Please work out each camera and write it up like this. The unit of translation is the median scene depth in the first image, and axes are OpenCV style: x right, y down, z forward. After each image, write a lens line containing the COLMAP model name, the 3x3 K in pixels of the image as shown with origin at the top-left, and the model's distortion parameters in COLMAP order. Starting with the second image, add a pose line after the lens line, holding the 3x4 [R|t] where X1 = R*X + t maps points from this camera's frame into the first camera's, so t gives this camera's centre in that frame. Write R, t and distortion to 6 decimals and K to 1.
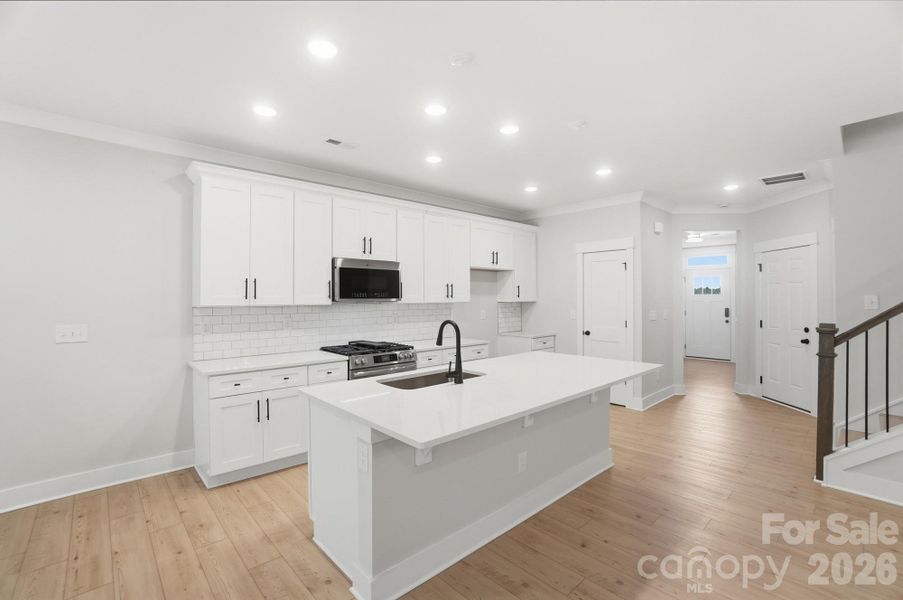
lens RADIAL K [[403.4, 0, 446.7], [0, 403.4, 293.8], [0, 0, 1]] dist [-0.060414, 0.021129]
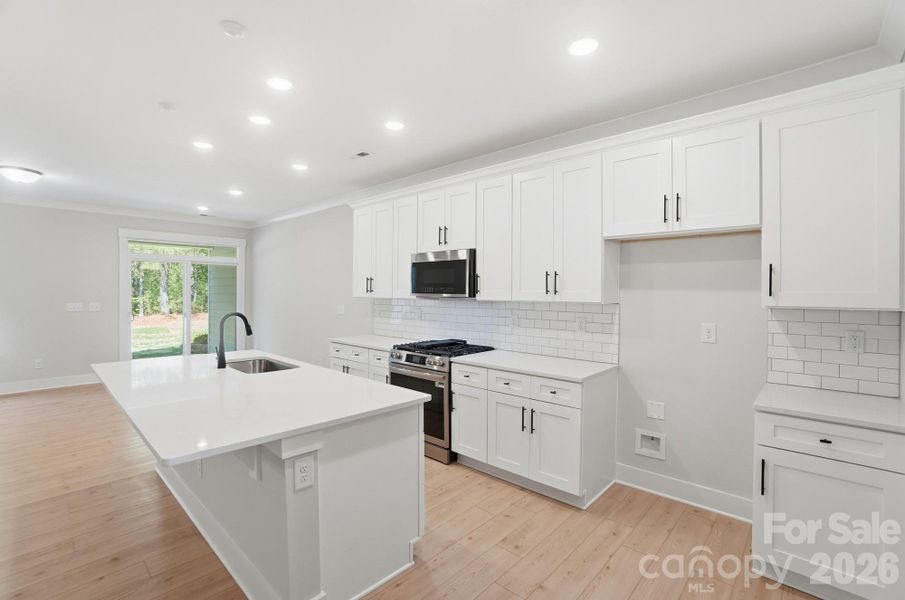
lens RADIAL K [[408.3, 0, 449.9], [0, 408.3, 294.9], [0, 0, 1]] dist [-0.064251, 0.024639]
pose [[0.083813, 0.012250, -0.996406, 0.684388], [0.002652, 0.999918, 0.012516, 0.003234], [0.996478, -0.003691, 0.083773, 0.883036]]
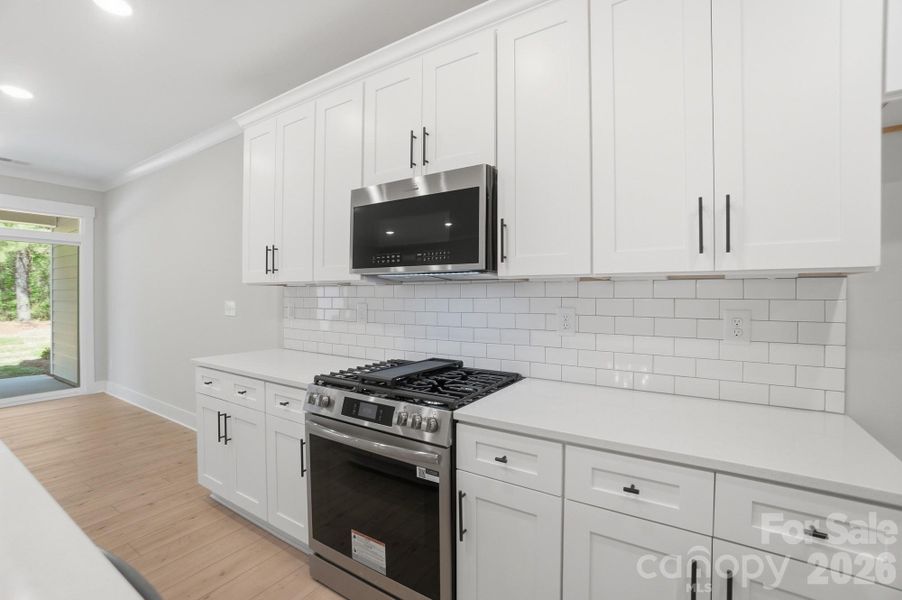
lens RADIAL K [[403.0, 0, 446.2], [0, 403.0, 293.8], [0, 0, 1]] dist [-0.060414, 0.021129]
pose [[0.248416, 0.002335, -0.968651, 0.227342], [0.006079, 0.999974, 0.003969, 0.037711], [0.968634, -0.006874, 0.248396, 0.863698]]
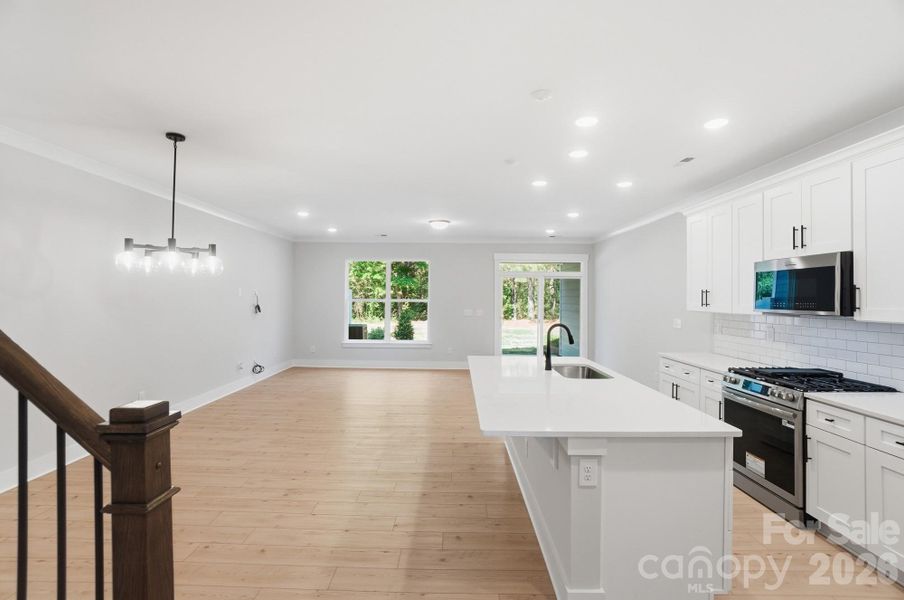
lens RADIAL K [[403.9, 0, 447.1], [0, 403.9, 293.8], [0, 0, 1]] dist [-0.060414, 0.021129]
pose [[-0.683775, -0.008347, -0.729645, 0.707239], [0.000722, 0.999926, -0.012115, -0.008482], [0.729693, -0.008811, -0.683719, 0.955898]]
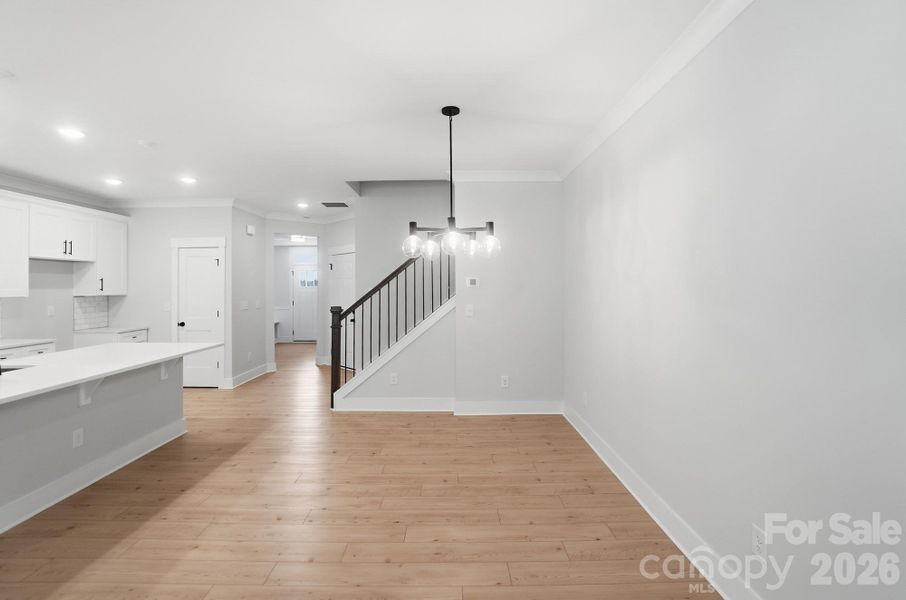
lens RADIAL K [[424.8, 0, 450.6], [0, 424.8, 281.8], [0, 0, 1]] dist [-0.061533, 0.021687]
pose [[0.674689, 0.006482, 0.738074, 0.027374], [-0.000034, 0.999962, -0.008752, -0.004619], [-0.738102, 0.005880, 0.674663, -0.320697]]
